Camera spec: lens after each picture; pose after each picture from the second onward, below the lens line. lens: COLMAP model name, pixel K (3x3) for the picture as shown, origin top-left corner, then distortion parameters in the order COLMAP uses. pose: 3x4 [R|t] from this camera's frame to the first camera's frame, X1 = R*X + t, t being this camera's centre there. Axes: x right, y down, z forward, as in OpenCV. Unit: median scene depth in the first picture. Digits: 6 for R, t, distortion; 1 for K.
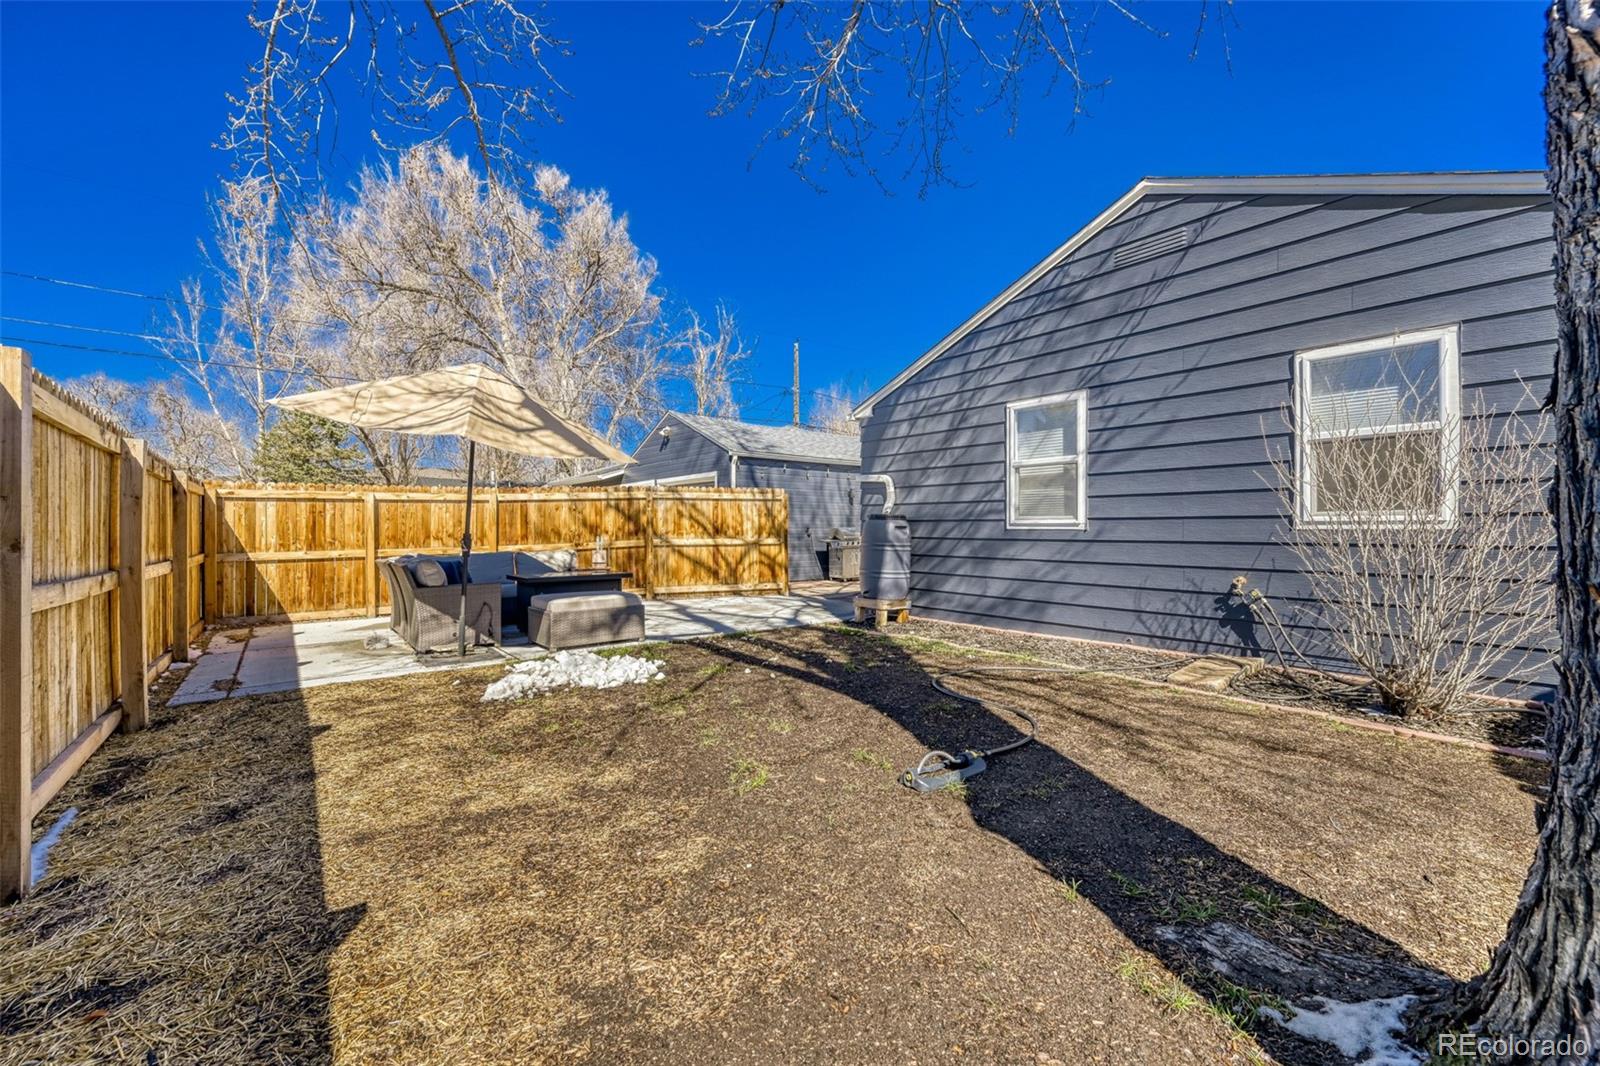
lens RADIAL K [[641.5, 0, 799.4], [0, 641.5, 528.3], [0, 0, 1]] dist [-0.003998, 0.002448]
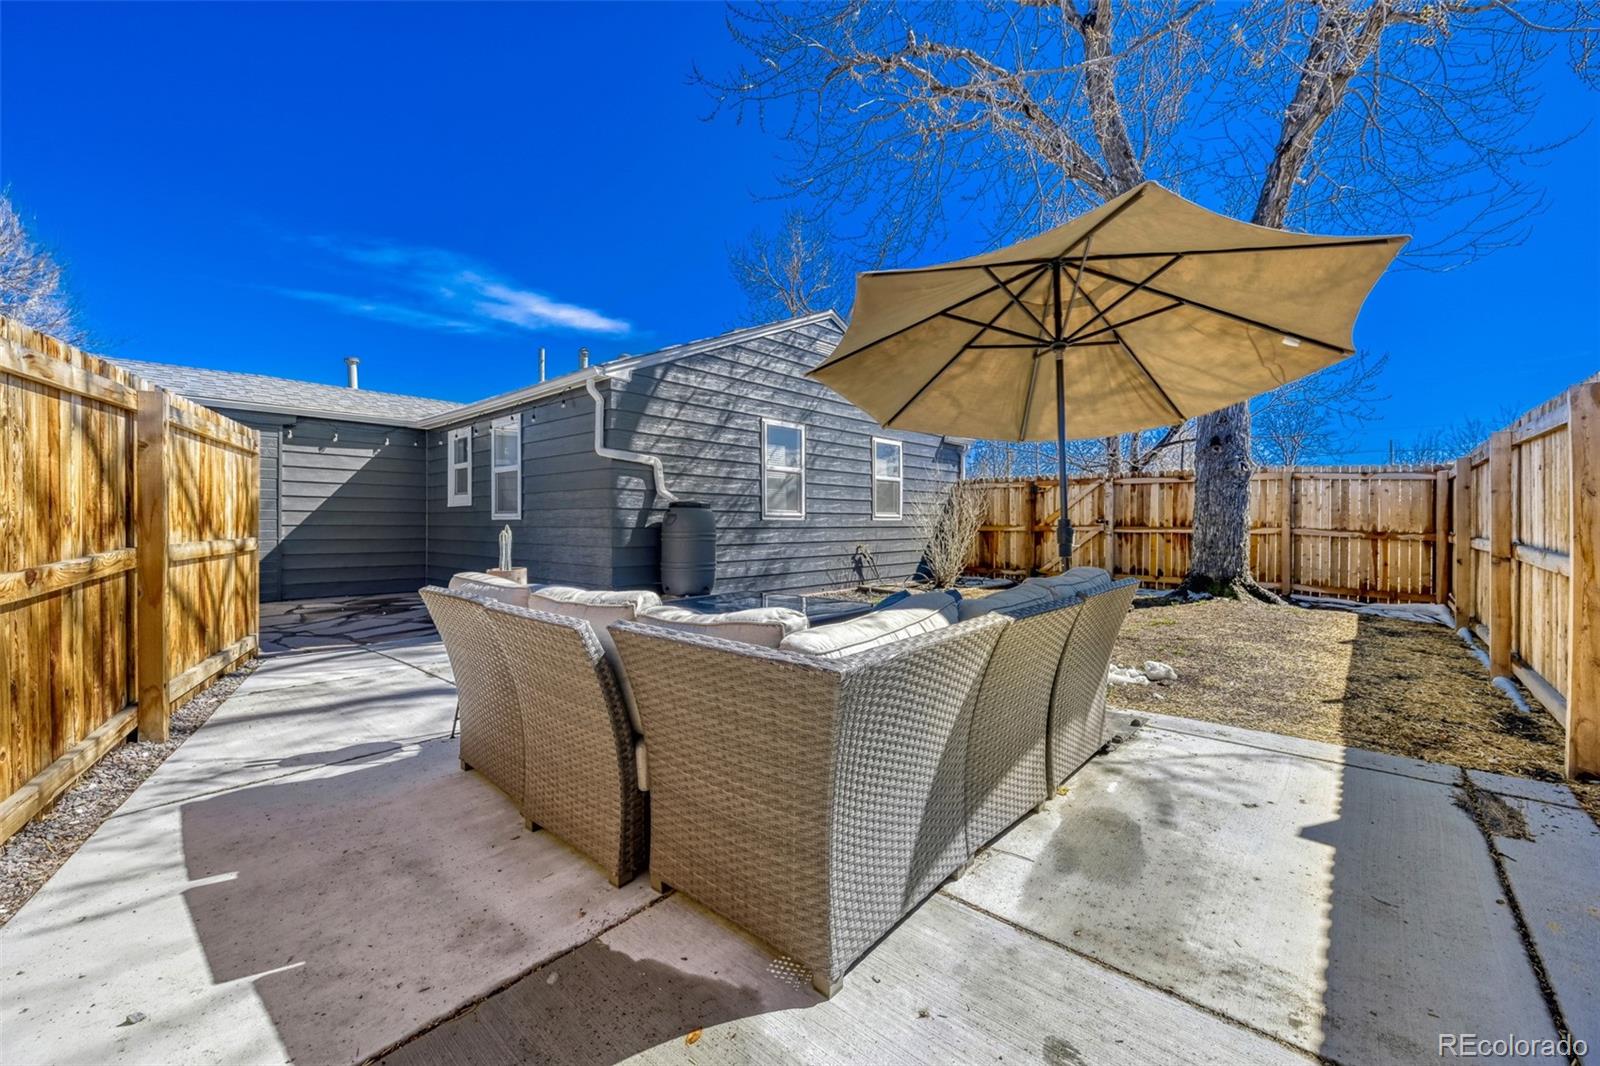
lens RADIAL K [[641.5, 0, 798.3], [0, 641.5, 527.7], [0, 0, 1]] dist [-0.003998, 0.002448]
pose [[-0.173404, -0.008397, 0.984815, -0.911891], [-0.001761, 0.999965, 0.008216, 0.006442], [-0.984849, -0.000309, -0.173412, 1.152477]]
